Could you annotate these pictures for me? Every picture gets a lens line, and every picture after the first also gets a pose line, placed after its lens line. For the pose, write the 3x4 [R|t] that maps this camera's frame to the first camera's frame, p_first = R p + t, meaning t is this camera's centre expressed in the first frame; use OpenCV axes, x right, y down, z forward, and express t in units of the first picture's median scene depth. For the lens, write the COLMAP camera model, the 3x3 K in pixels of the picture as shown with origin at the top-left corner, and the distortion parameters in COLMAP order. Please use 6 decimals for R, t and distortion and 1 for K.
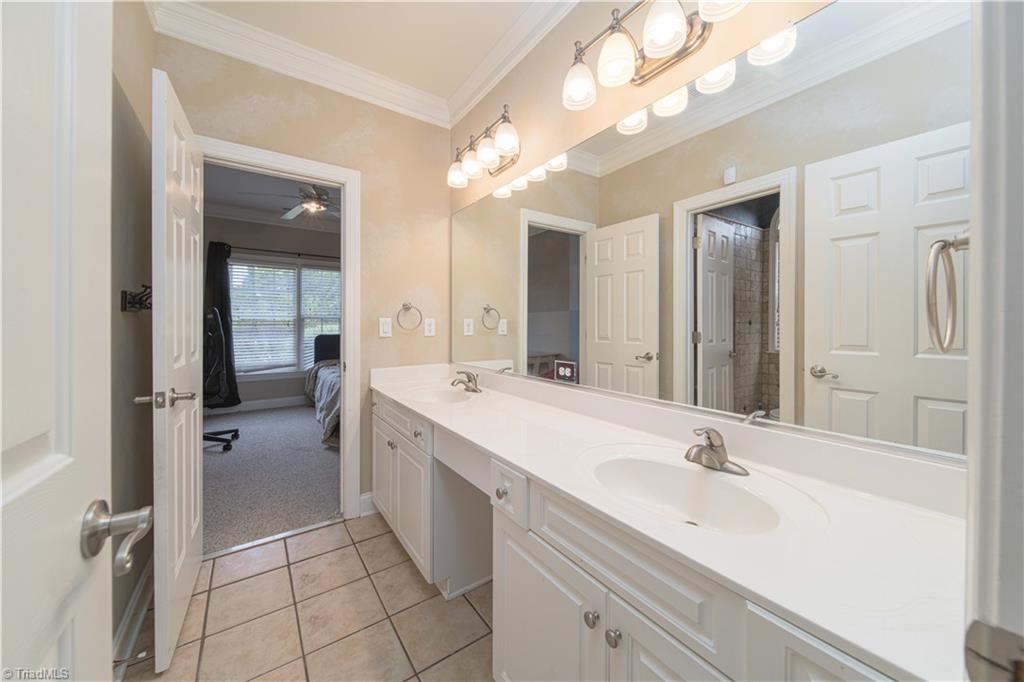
lens RADIAL K [[364.8, 0, 528.6], [0, 364.8, 323.8], [0, 0, 1]] dist [-0.007851, -0.000023]
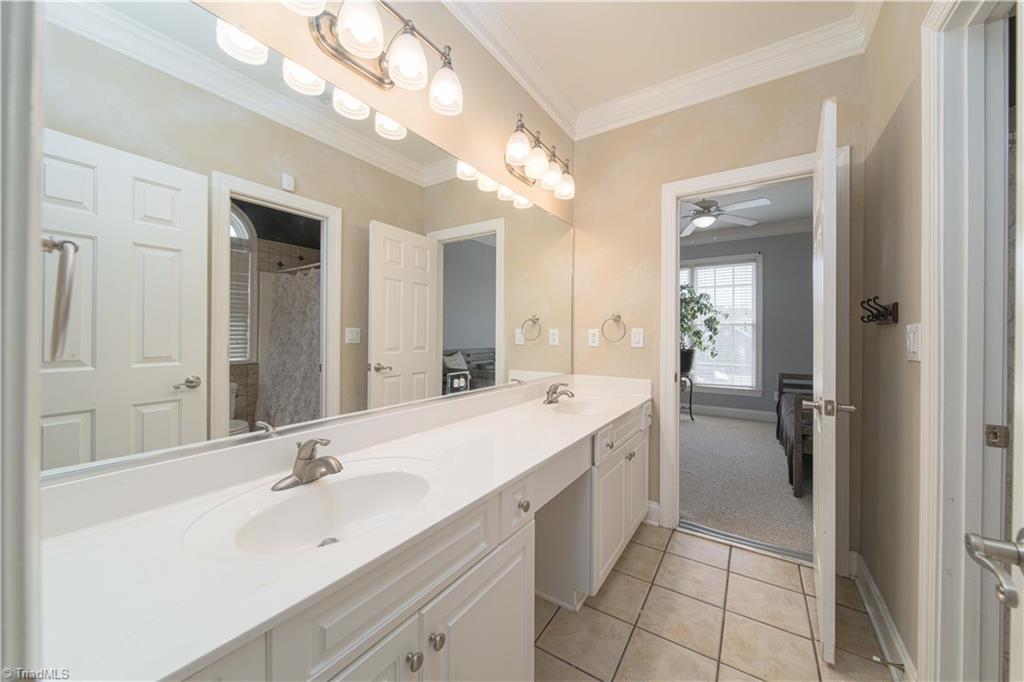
lens RADIAL K [[360.1, 0, 512.3], [0, 360.1, 339.0], [0, 0, 1]] dist [-0.008651, -0.000031]
pose [[-0.351482, -0.007263, 0.936167, -0.742398], [-0.003309, 0.999973, 0.006516, 0.005863], [-0.936189, -0.000808, -0.351496, 1.038653]]
